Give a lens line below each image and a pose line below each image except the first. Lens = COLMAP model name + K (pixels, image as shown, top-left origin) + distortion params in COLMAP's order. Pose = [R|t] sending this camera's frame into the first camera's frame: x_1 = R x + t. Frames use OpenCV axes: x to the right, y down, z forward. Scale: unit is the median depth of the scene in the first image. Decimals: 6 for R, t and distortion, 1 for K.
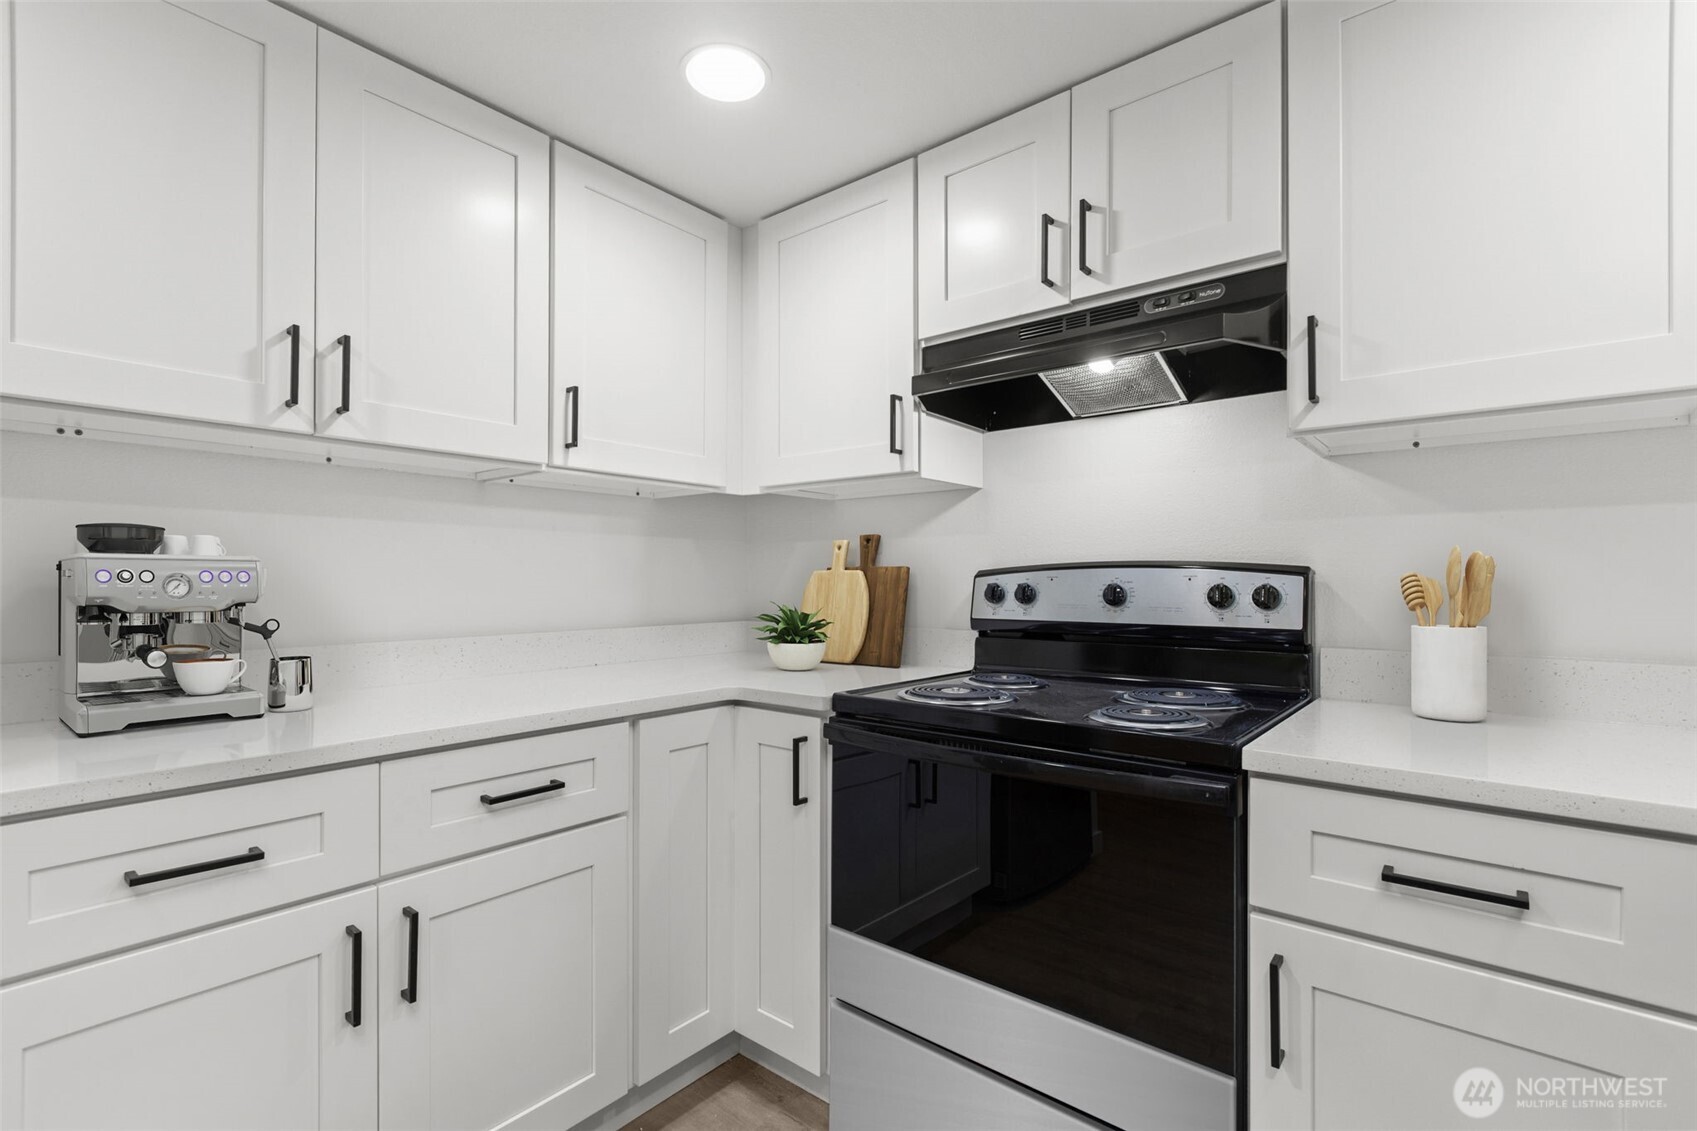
lens RADIAL K [[780.9, 0, 845.0], [0, 780.9, 571.7], [0, 0, 1]] dist [-0.000784, -0.000226]
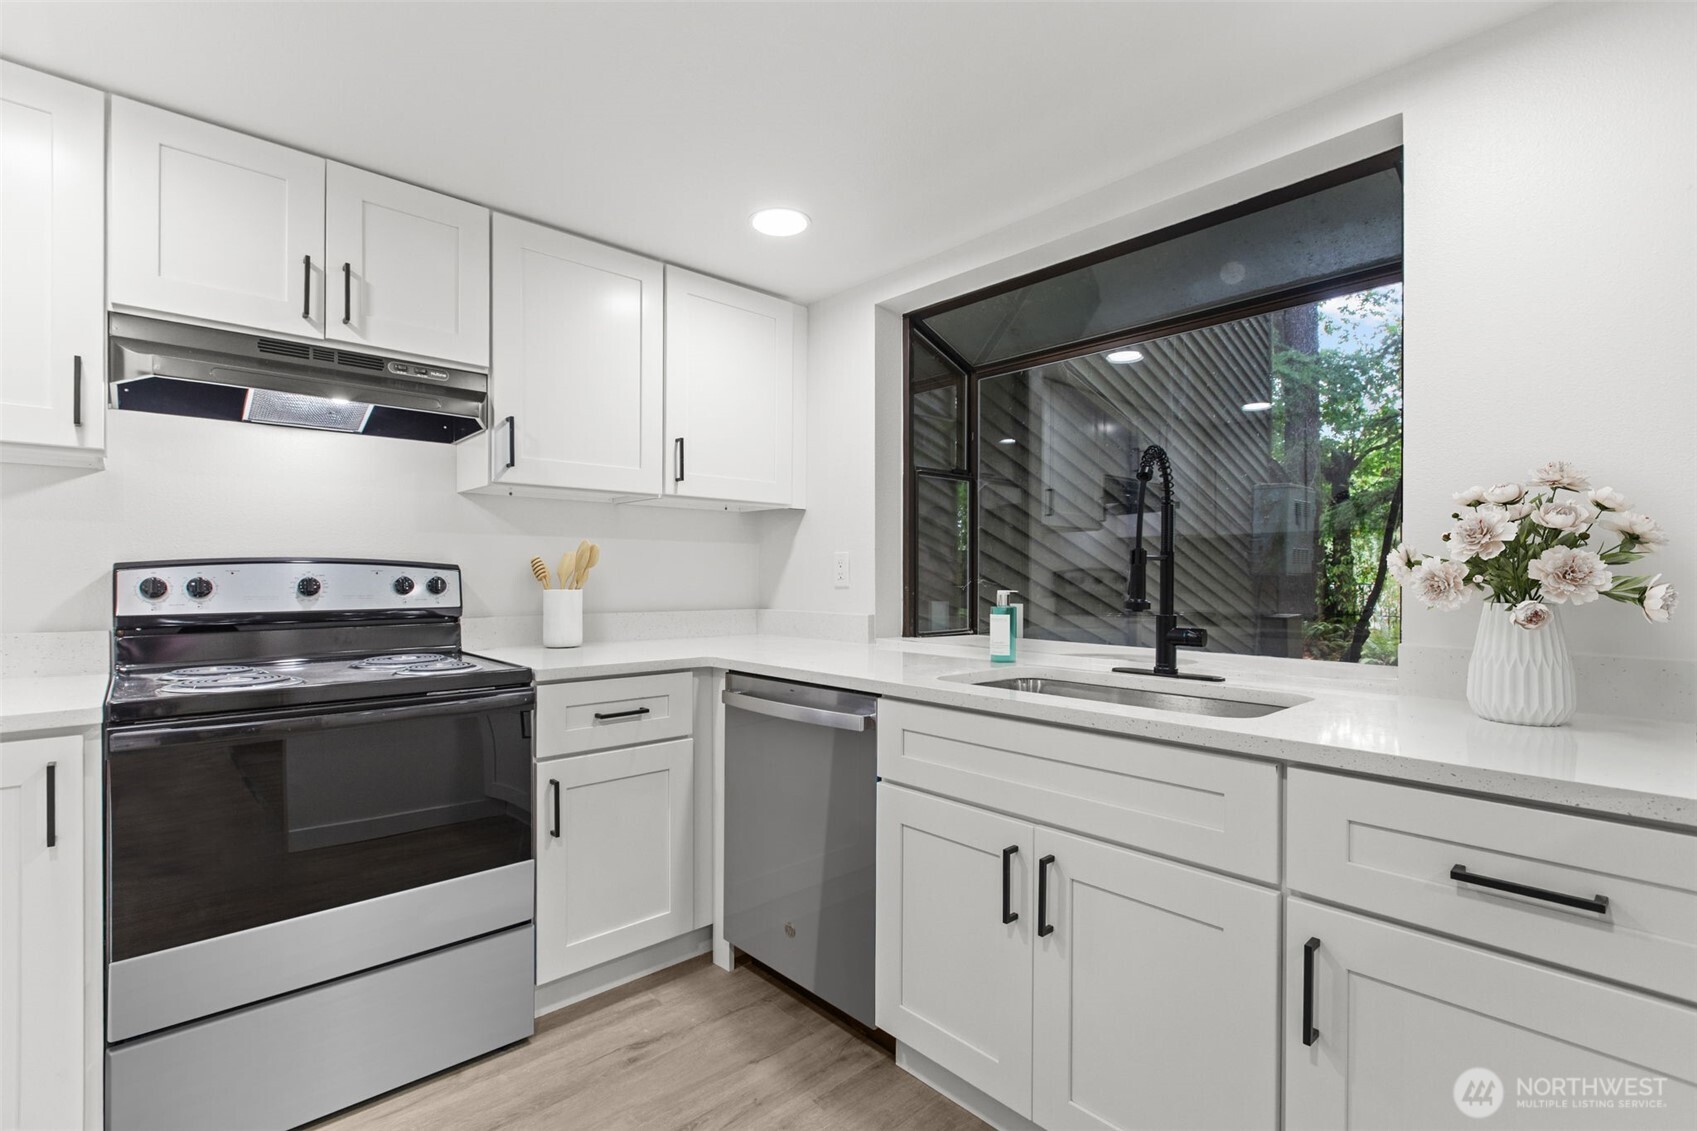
lens RADIAL K [[780.9, 0, 845.0], [0, 780.9, 571.7], [0, 0, 1]] dist [-0.000784, -0.000226]
pose [[0.106729, -0.001922, 0.994286, -0.801482], [-0.014483, 0.999889, 0.003487, -0.008792], [-0.994183, -0.014772, 0.106690, 0.085495]]
